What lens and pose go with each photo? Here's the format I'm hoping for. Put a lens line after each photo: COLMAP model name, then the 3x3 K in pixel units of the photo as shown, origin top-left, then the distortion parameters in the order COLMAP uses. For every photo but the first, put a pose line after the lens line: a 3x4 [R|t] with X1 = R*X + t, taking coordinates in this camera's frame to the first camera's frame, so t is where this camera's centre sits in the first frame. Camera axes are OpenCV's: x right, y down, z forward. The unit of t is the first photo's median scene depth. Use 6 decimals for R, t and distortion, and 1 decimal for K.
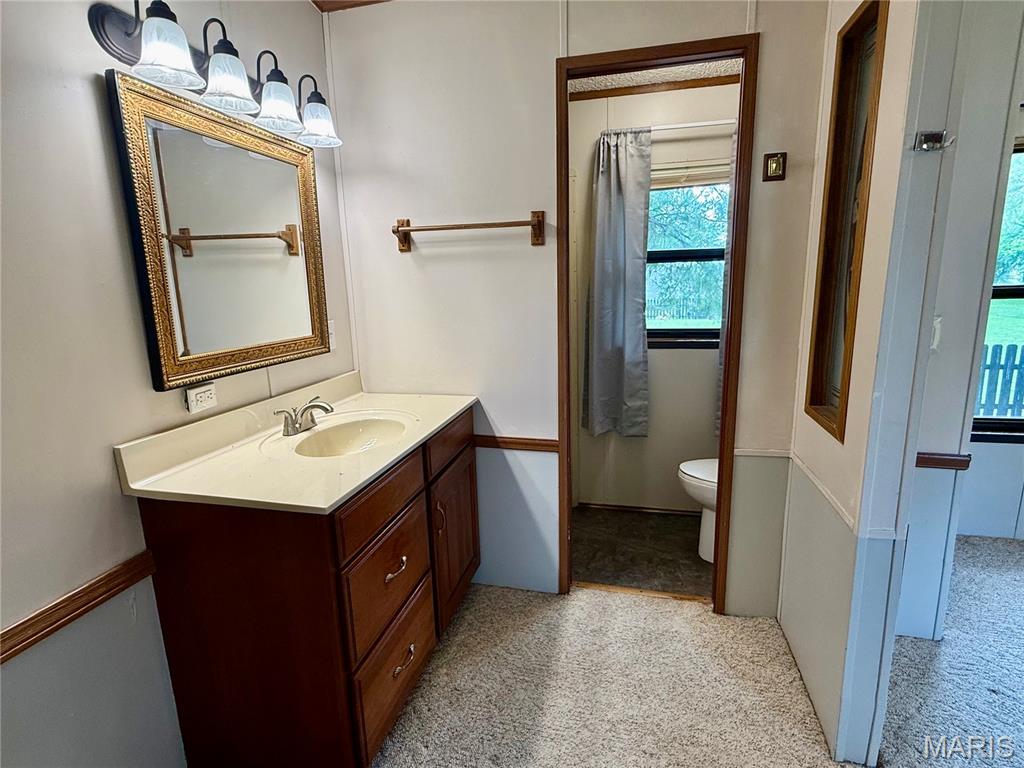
lens RADIAL K [[514.5, 0, 510.9], [0, 514.5, 385.0], [0, 0, 1]] dist [-0.000917, 0.001265]
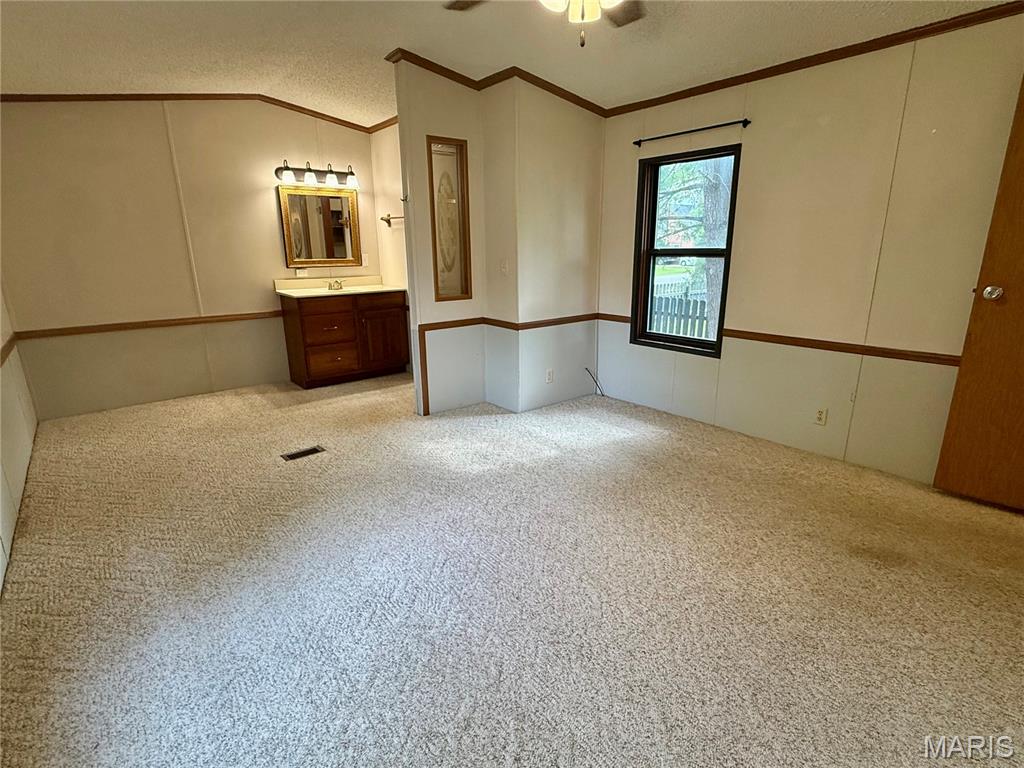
lens RADIAL K [[514.5, 0, 510.9], [0, 514.5, 385.0], [0, 0, 1]] dist [-0.000917, 0.001265]
pose [[0.793490, 0.178611, -0.581783, 1.960747], [-0.133526, 0.983765, 0.119908, 0.121527], [0.593755, -0.017463, 0.804457, -0.704693]]
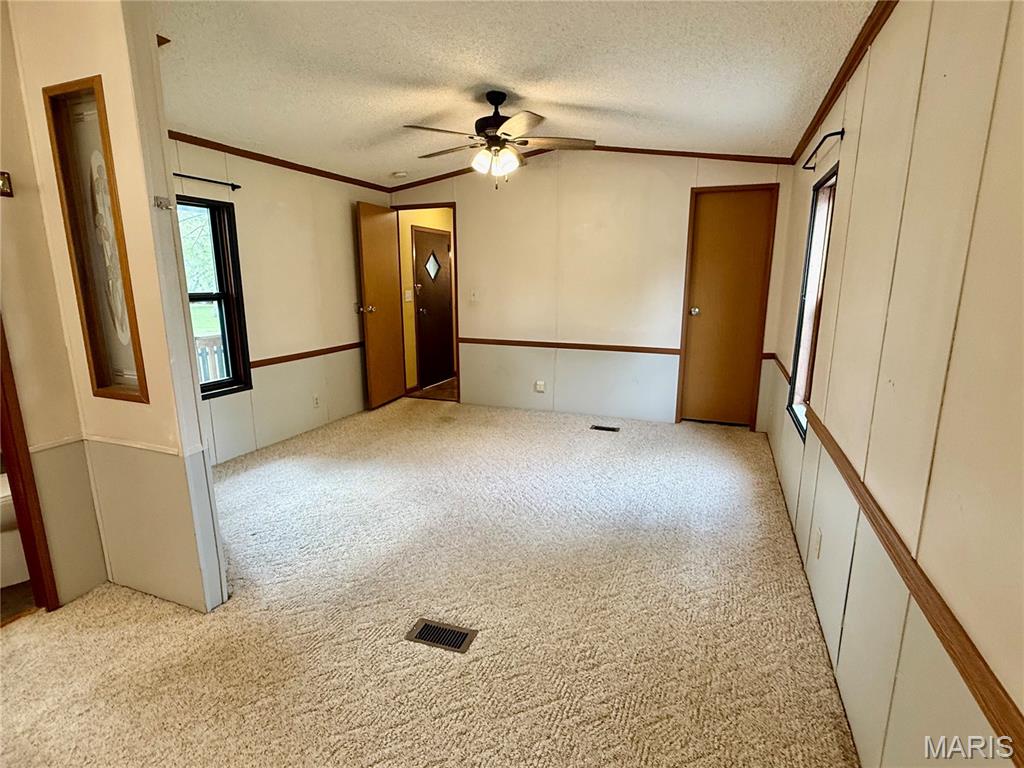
lens RADIAL K [[527.9, 0, 512.0], [0, 527.9, 384.0], [0, 0, 1]] dist [-0.003757, -0.000811]
pose [[0.144081, -0.169789, 0.974891, -0.425188], [0.195920, 0.970563, 0.140080, 0.039545], [-0.969977, 0.170817, 0.173104, -0.151808]]
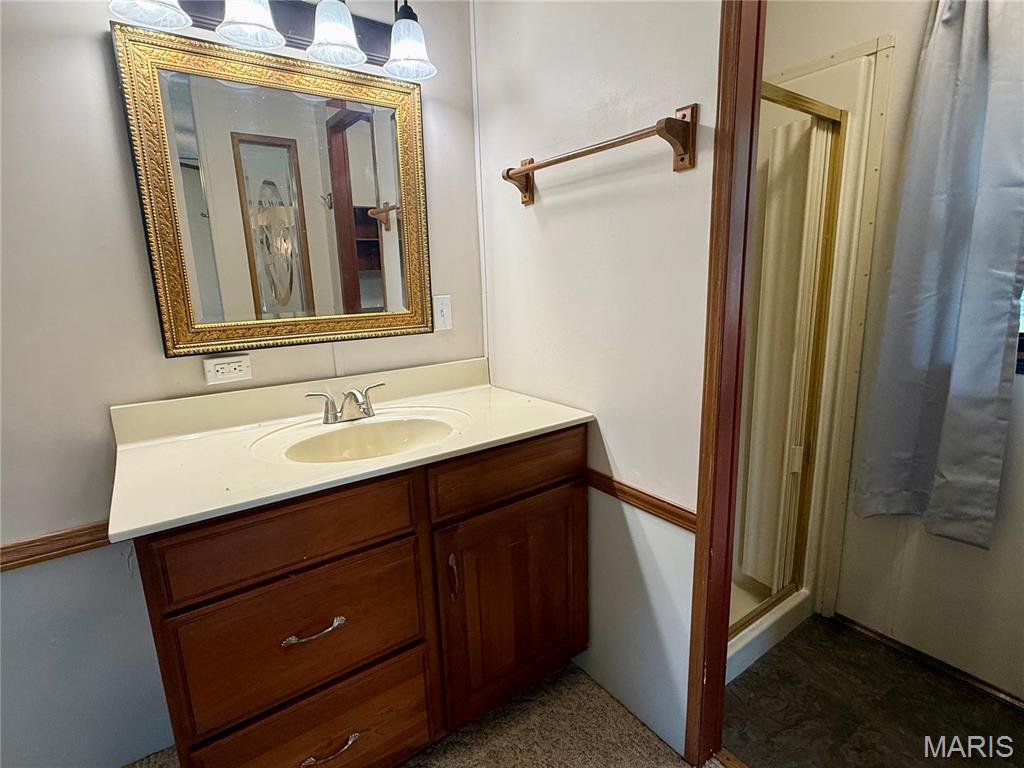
lens RADIAL K [[514.5, 0, 510.9], [0, 514.5, 385.0], [0, 0, 1]] dist [-0.000917, 0.001265]
pose [[0.756802, 0.135470, -0.639452, 0.303430], [-0.116545, 0.990578, 0.071923, -0.056010], [0.643170, 0.020093, 0.765460, 0.451989]]
